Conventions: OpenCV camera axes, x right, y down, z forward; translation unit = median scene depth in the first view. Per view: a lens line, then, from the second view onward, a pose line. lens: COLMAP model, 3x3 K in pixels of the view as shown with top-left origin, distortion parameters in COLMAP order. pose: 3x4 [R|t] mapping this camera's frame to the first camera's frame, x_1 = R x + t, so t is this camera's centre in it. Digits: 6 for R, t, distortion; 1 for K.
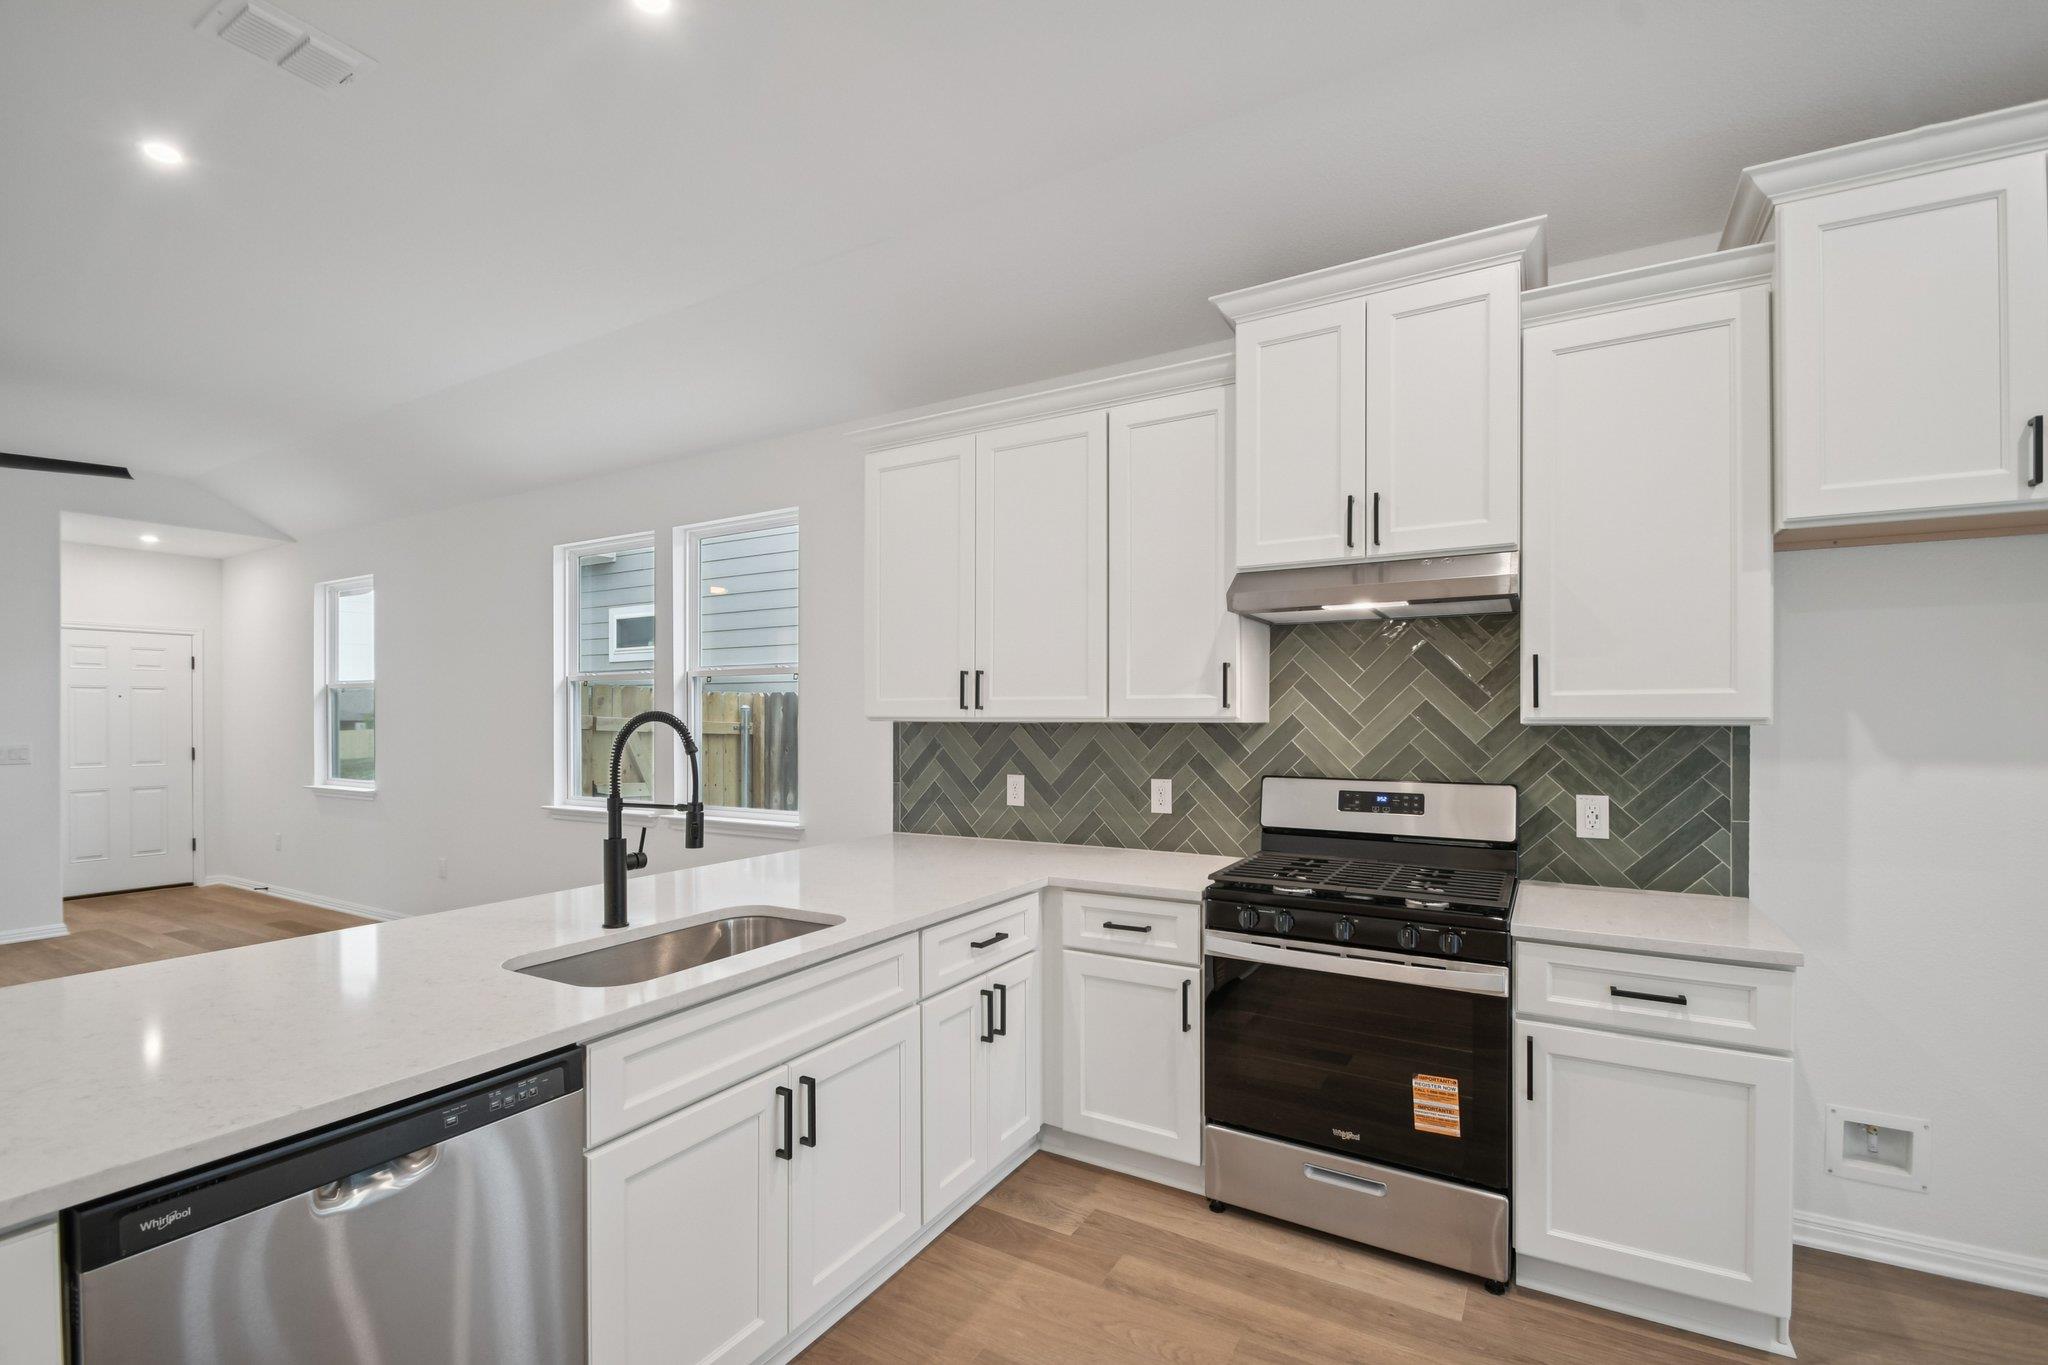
lens RADIAL K [[905.7, 0, 1015.5], [0, 905.7, 694.6], [0, 0, 1]] dist [-0.003604, -0.000622]
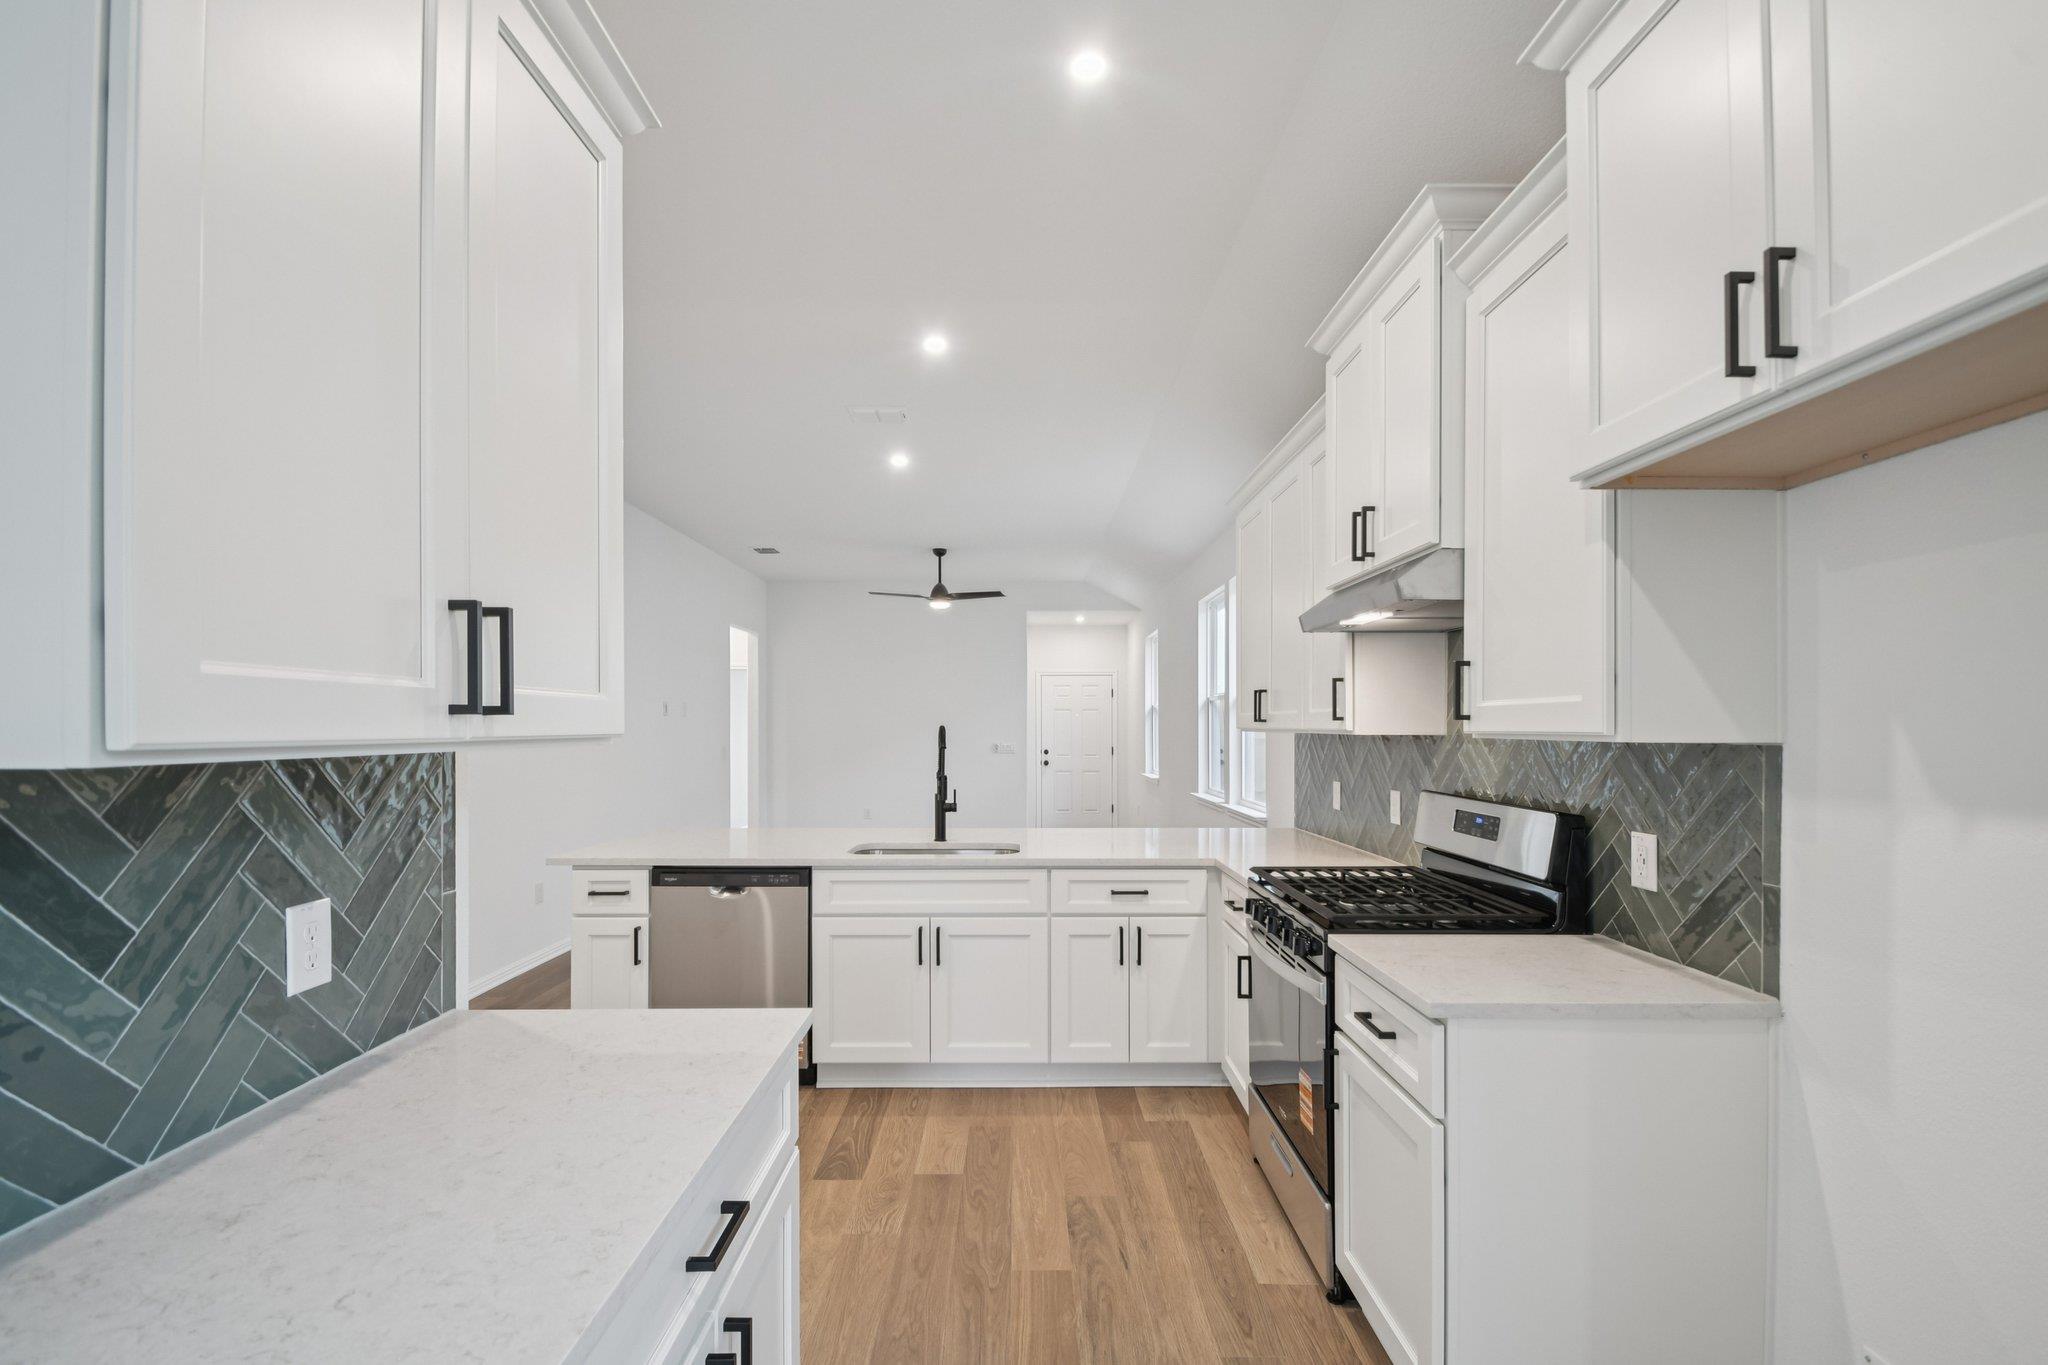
lens RADIAL K [[905.7, 0, 1015.5], [0, 905.7, 694.6], [0, 0, 1]] dist [-0.003604, -0.000622]
pose [[0.510288, -0.029649, -0.859492, 1.102734], [0.020186, 0.999543, -0.022496, 0.000301], [0.859766, -0.005870, 0.510654, 0.161886]]
